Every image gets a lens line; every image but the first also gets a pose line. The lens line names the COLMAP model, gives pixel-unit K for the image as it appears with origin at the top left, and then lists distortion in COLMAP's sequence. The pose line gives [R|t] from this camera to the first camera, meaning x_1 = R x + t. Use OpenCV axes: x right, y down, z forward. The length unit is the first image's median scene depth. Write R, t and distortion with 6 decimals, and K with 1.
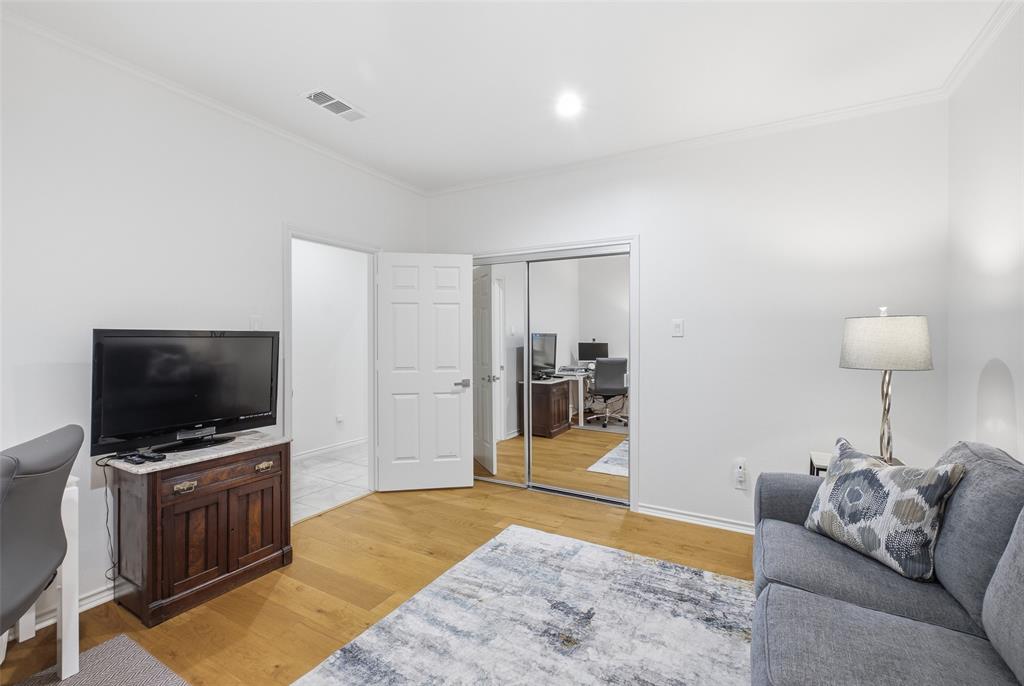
lens RADIAL K [[452.3, 0, 507.5], [0, 452.3, 341.4], [0, 0, 1]] dist [0.001048, 0.001745]
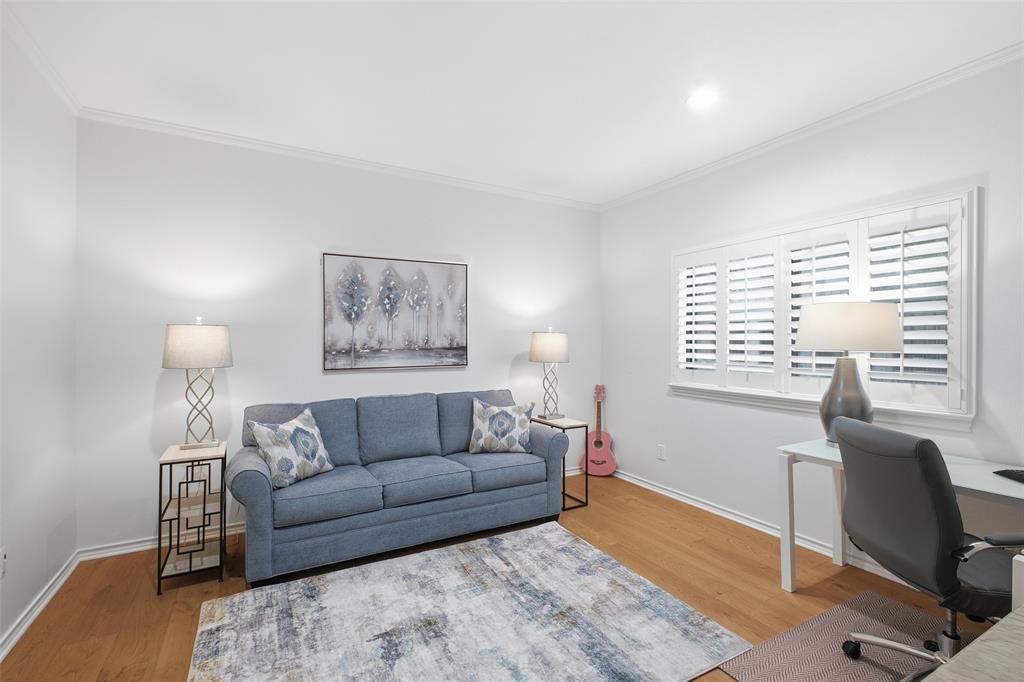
lens RADIAL K [[452.3, 0, 507.9], [0, 452.3, 339.5], [0, 0, 1]] dist [0.001048, 0.001745]
pose [[-0.854014, 0.001862, 0.520247, -0.556071], [0.001871, 0.999998, -0.000507, -0.013736], [-0.520247, 0.000540, -0.854016, 1.726692]]
